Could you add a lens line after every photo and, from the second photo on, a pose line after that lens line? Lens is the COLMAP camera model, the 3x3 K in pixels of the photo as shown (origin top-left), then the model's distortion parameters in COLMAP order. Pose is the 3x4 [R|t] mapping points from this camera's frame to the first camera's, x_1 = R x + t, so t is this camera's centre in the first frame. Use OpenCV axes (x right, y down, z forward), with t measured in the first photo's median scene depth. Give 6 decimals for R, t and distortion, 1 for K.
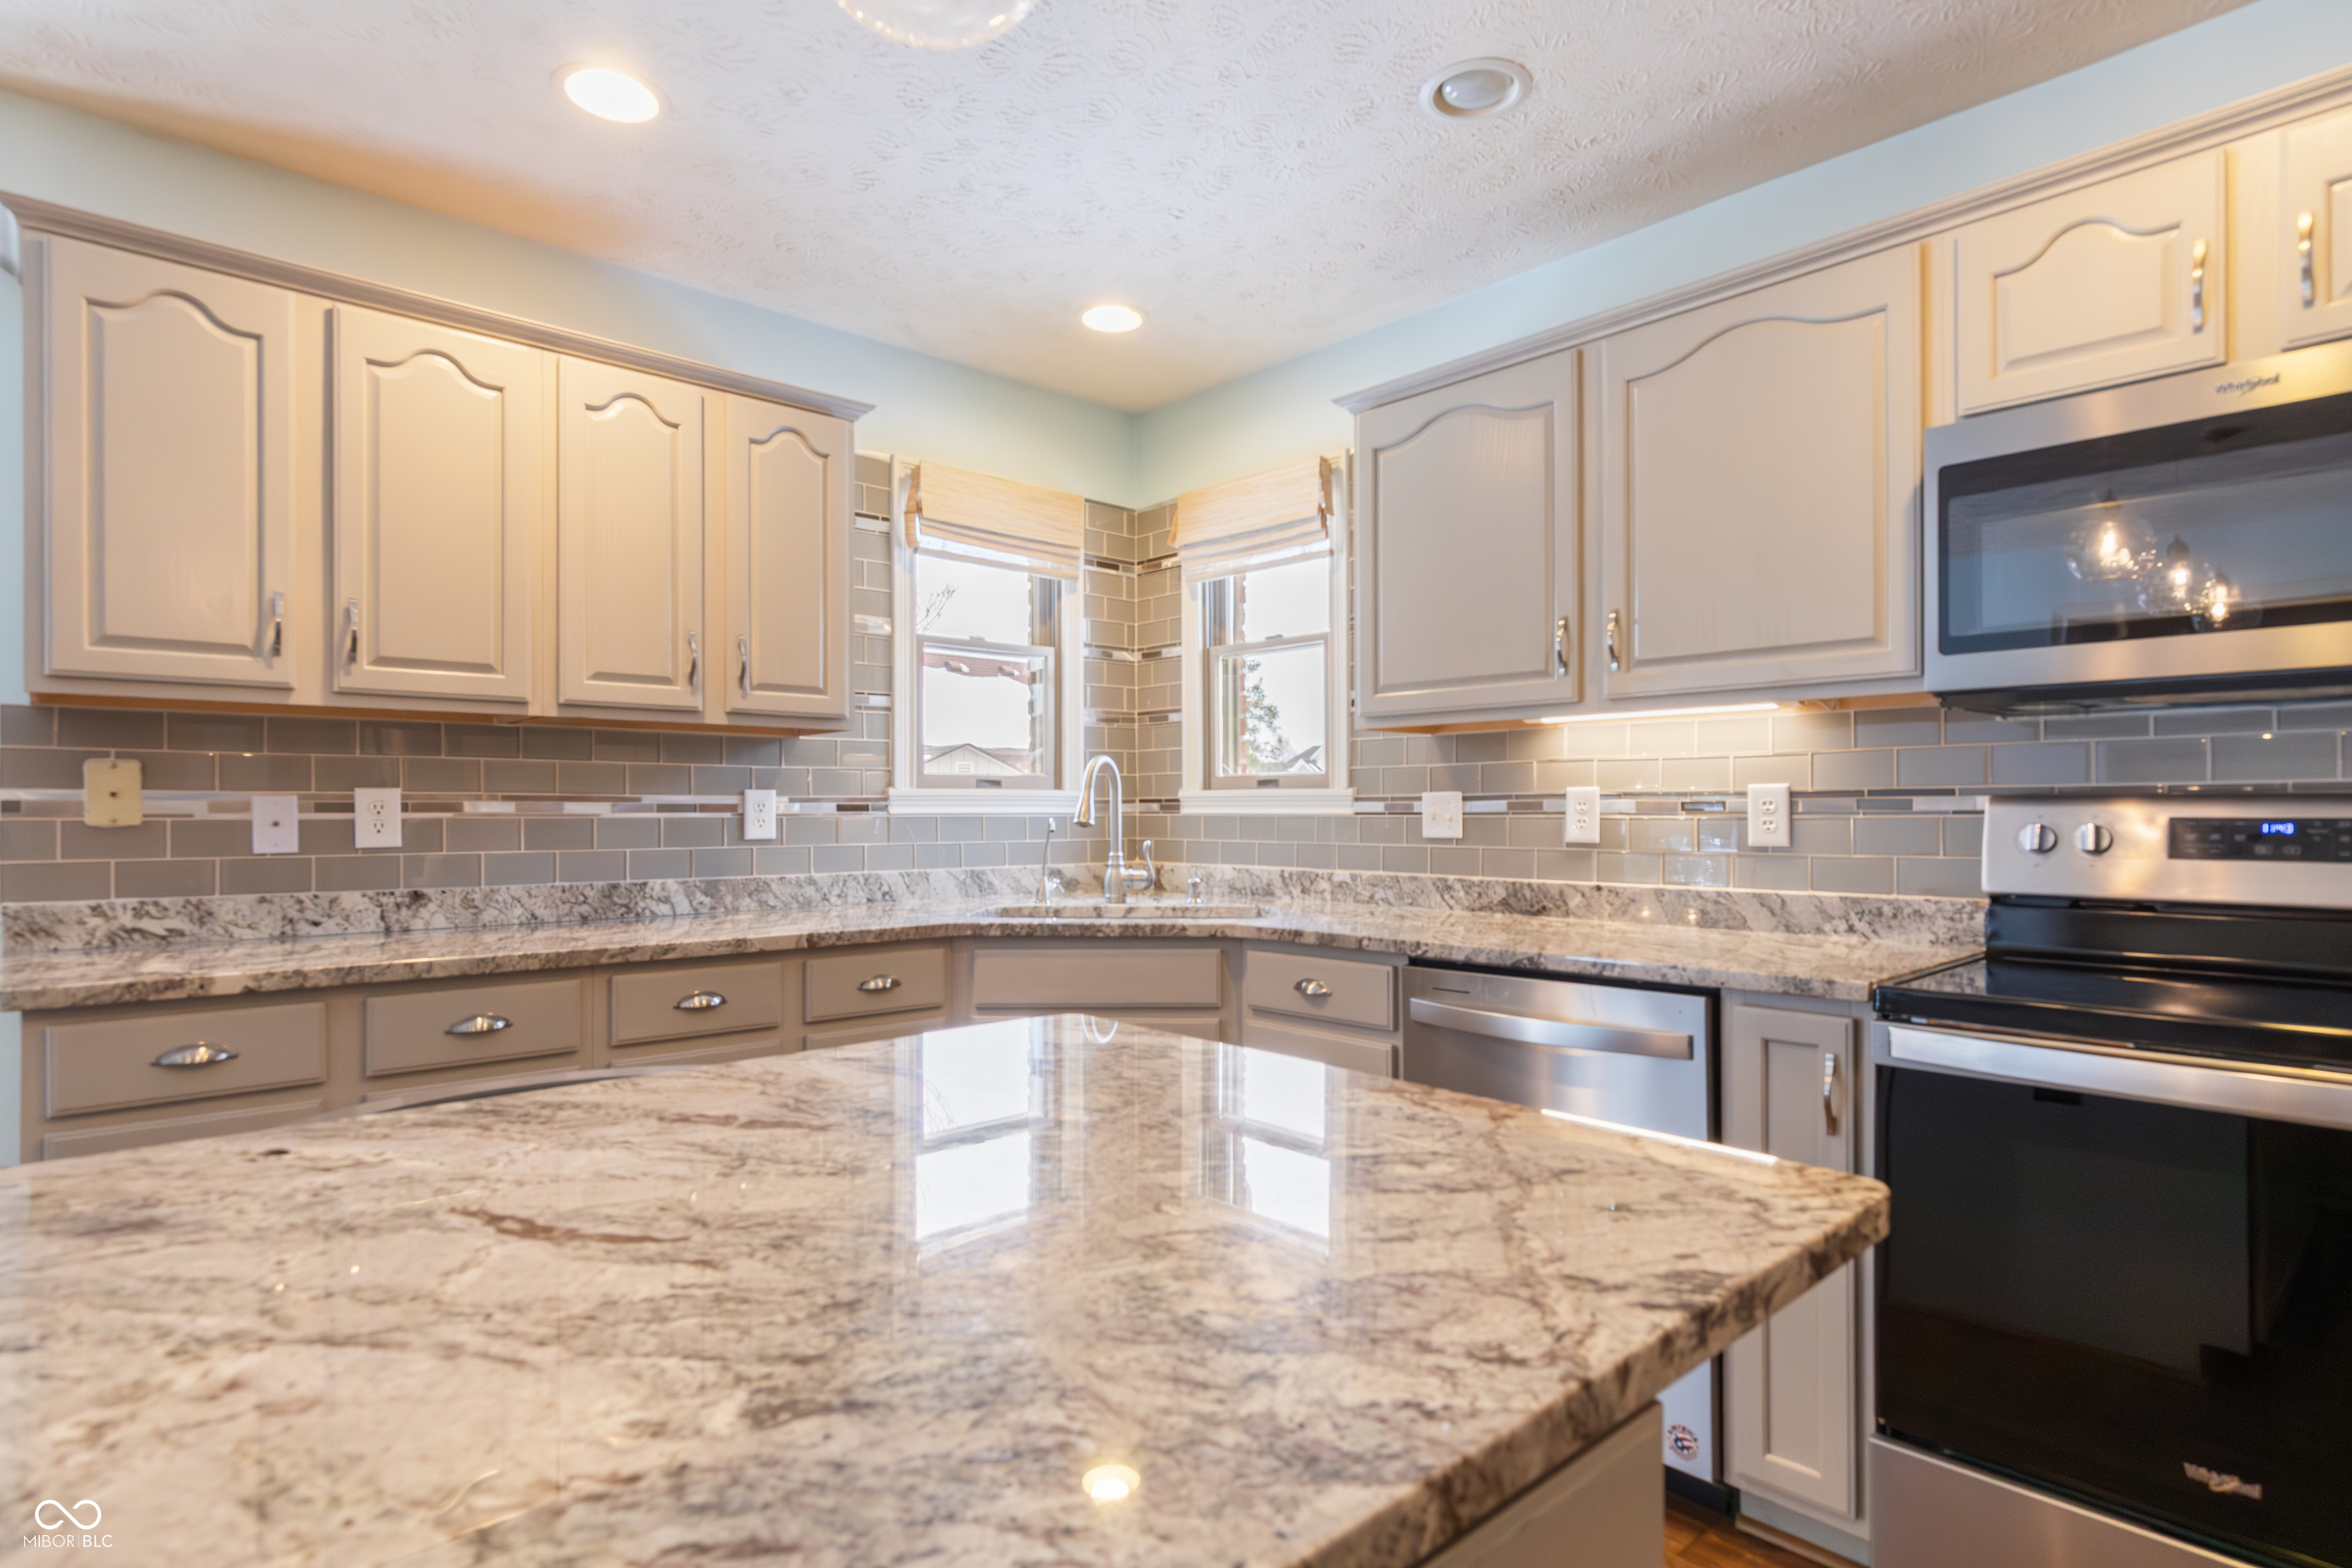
lens RADIAL K [[1217.2, 0, 1176.6], [0, 1217.2, 803.6], [0, 0, 1]] dist [0.000332, 0.001464]
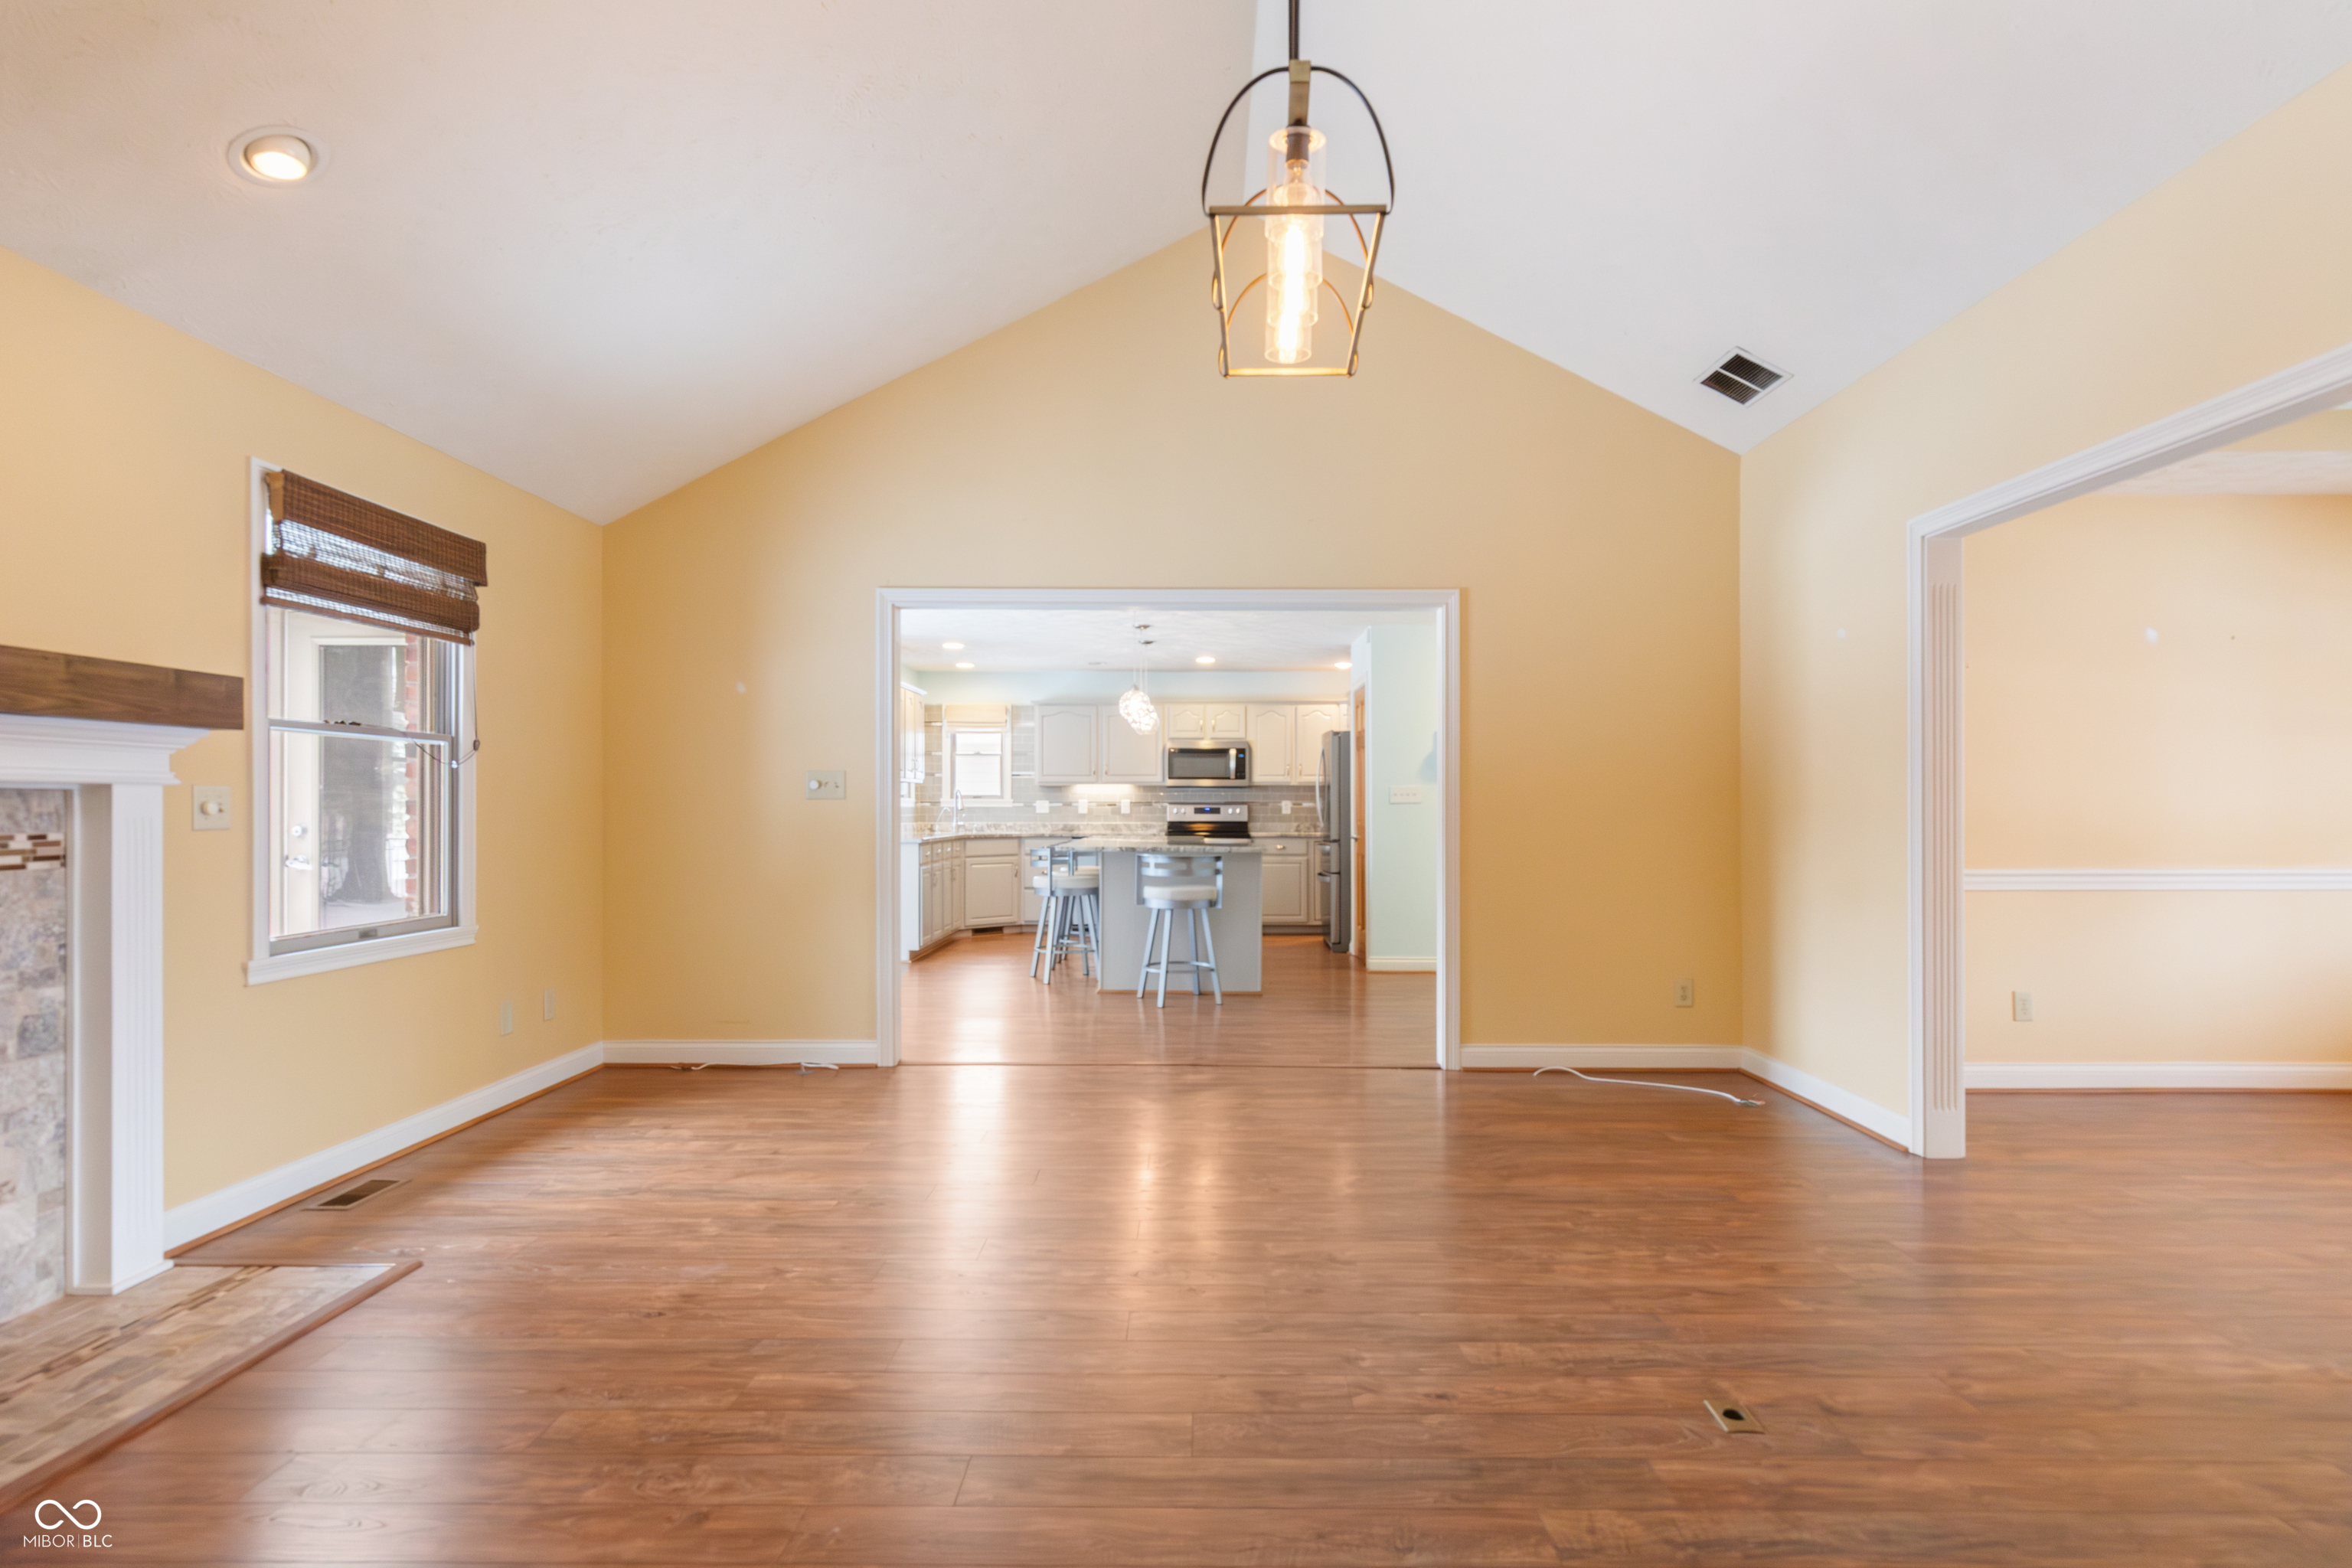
lens RADIAL K [[1217.2, 0, 1188.5], [0, 1217.2, 790.9], [0, 0, 1]] dist [0.000332, 0.001464]
pose [[0.682411, 0.012777, 0.730857, -2.583041], [-0.006224, 0.999913, -0.011668, 0.000736], [-0.730942, 0.003413, 0.682431, -2.218056]]
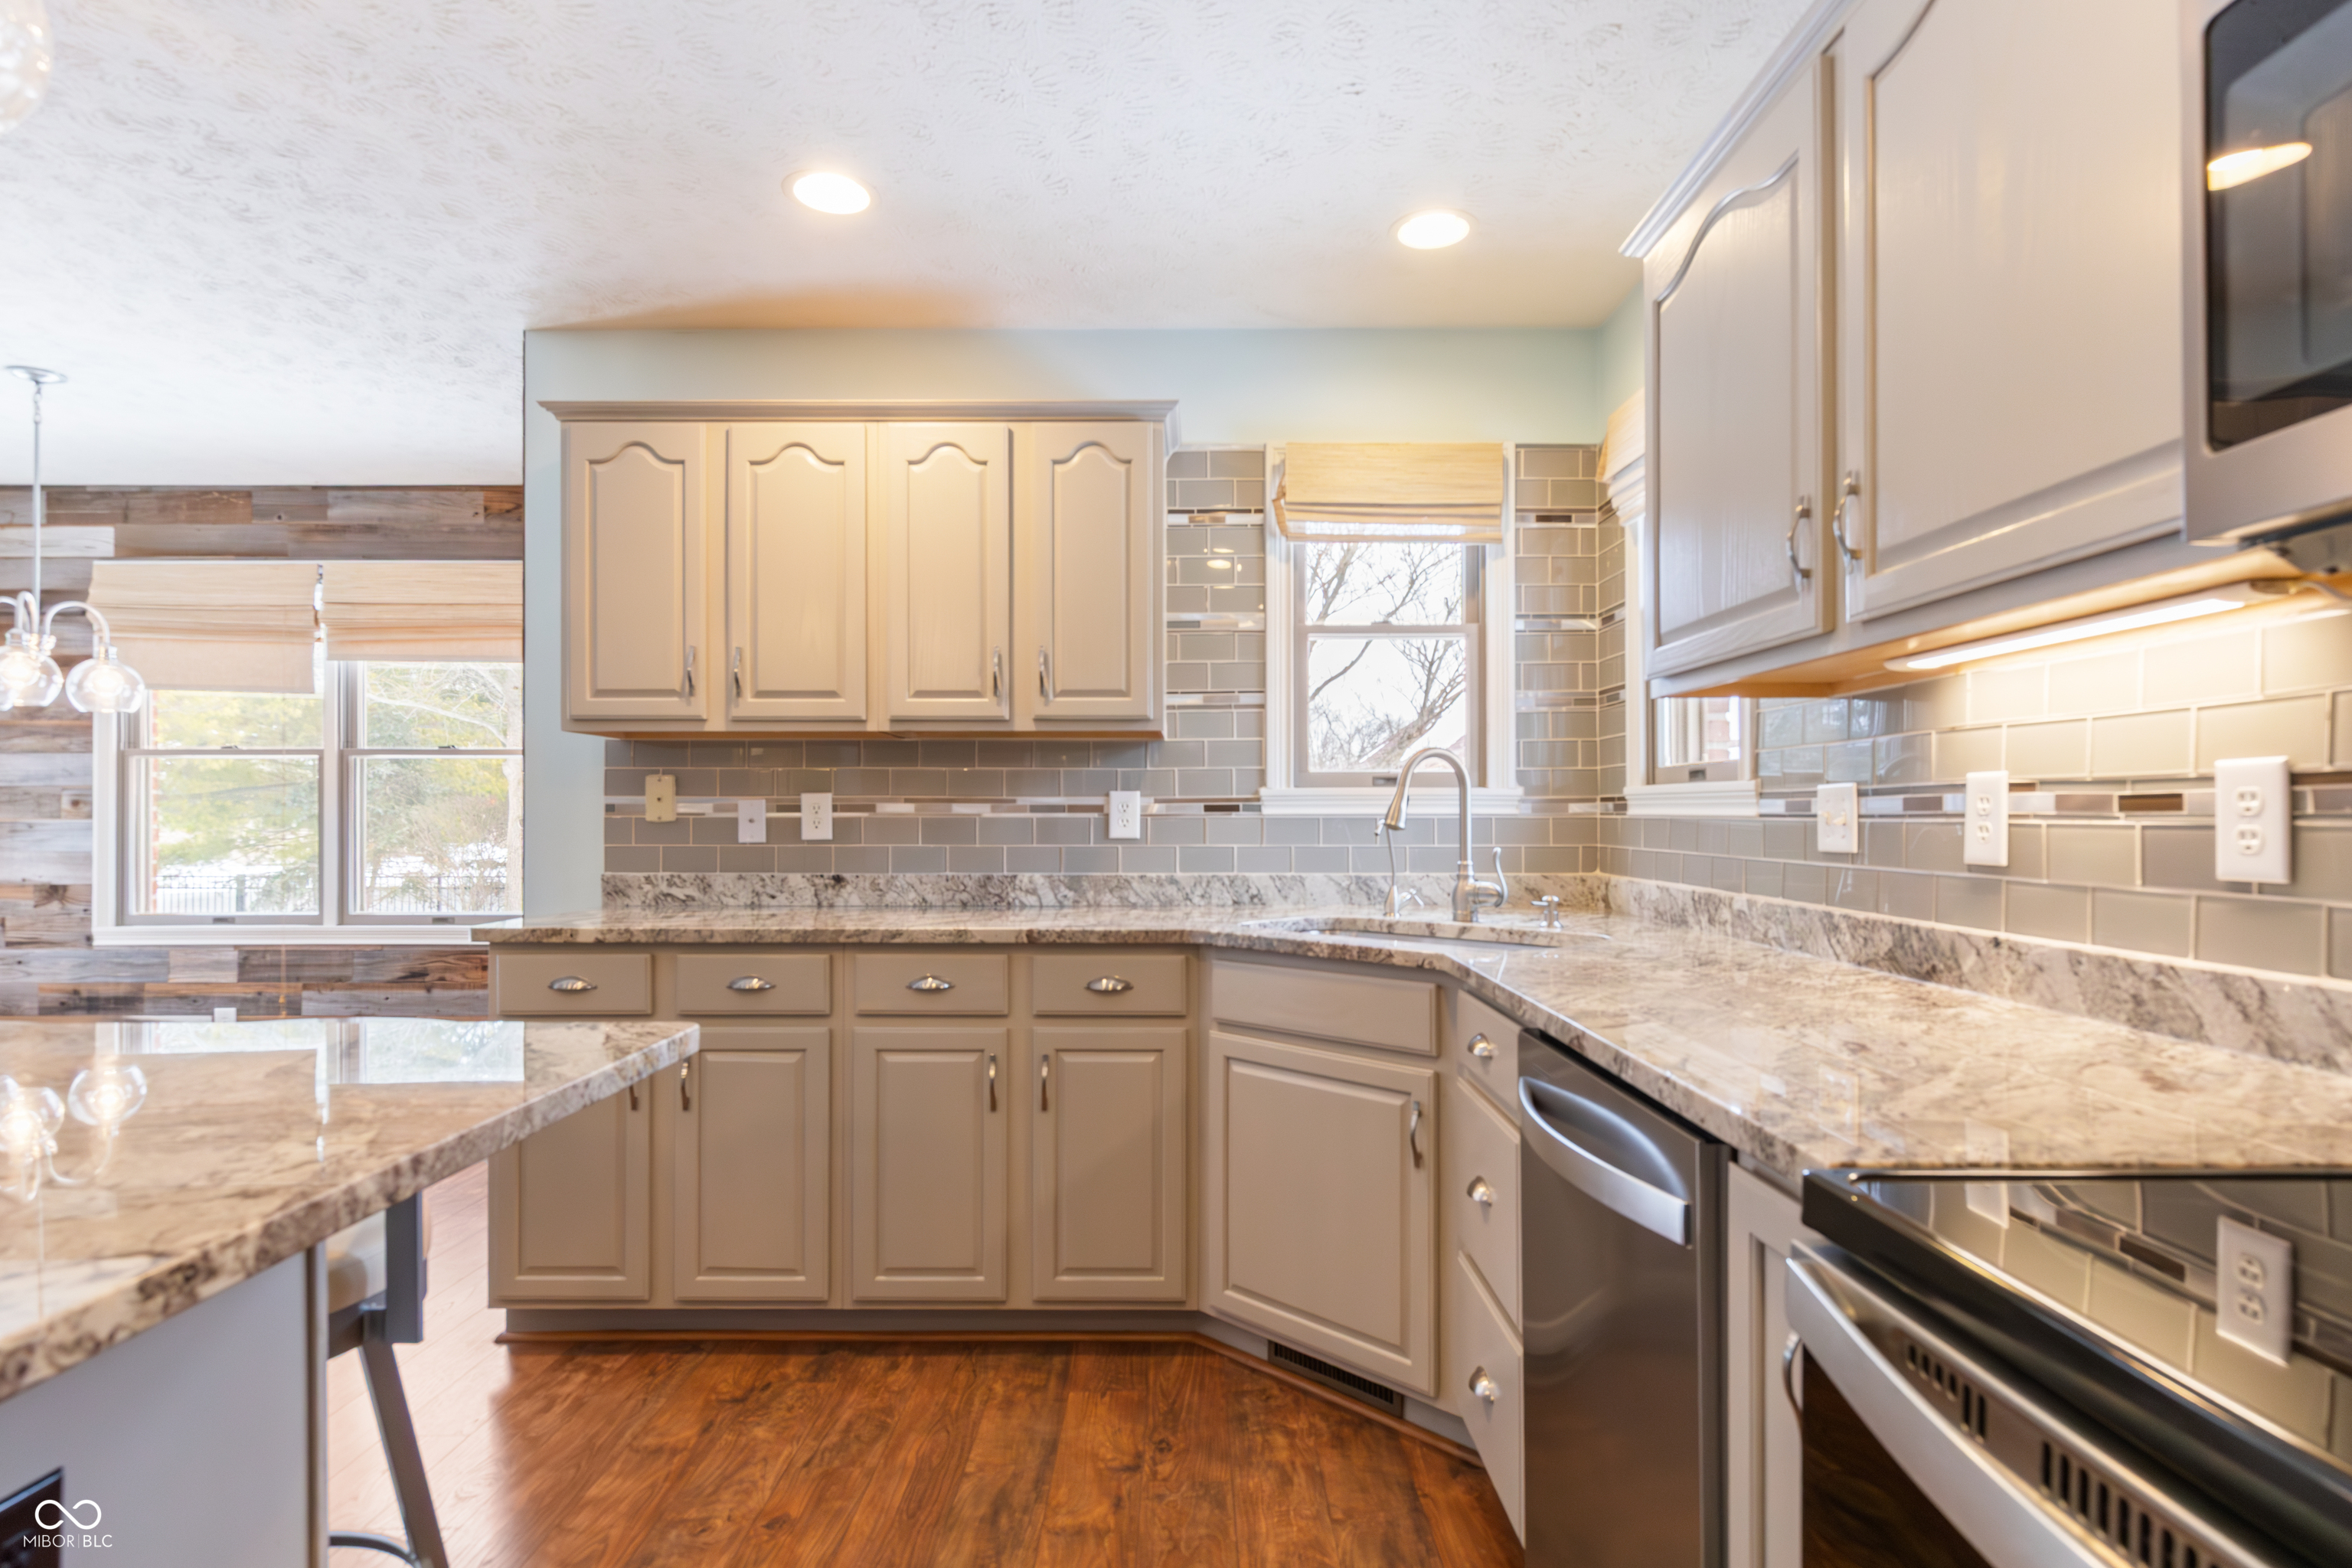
lens RADIAL K [[1217.2, 0, 1172.8], [0, 1217.2, 806.8], [0, 0, 1]] dist [0.000332, 0.001464]
pose [[0.735698, -0.002165, -0.677306, 0.458253], [0.003163, 0.999995, 0.000240, 0.002325], [0.677302, -0.002319, 0.735701, 0.299537]]
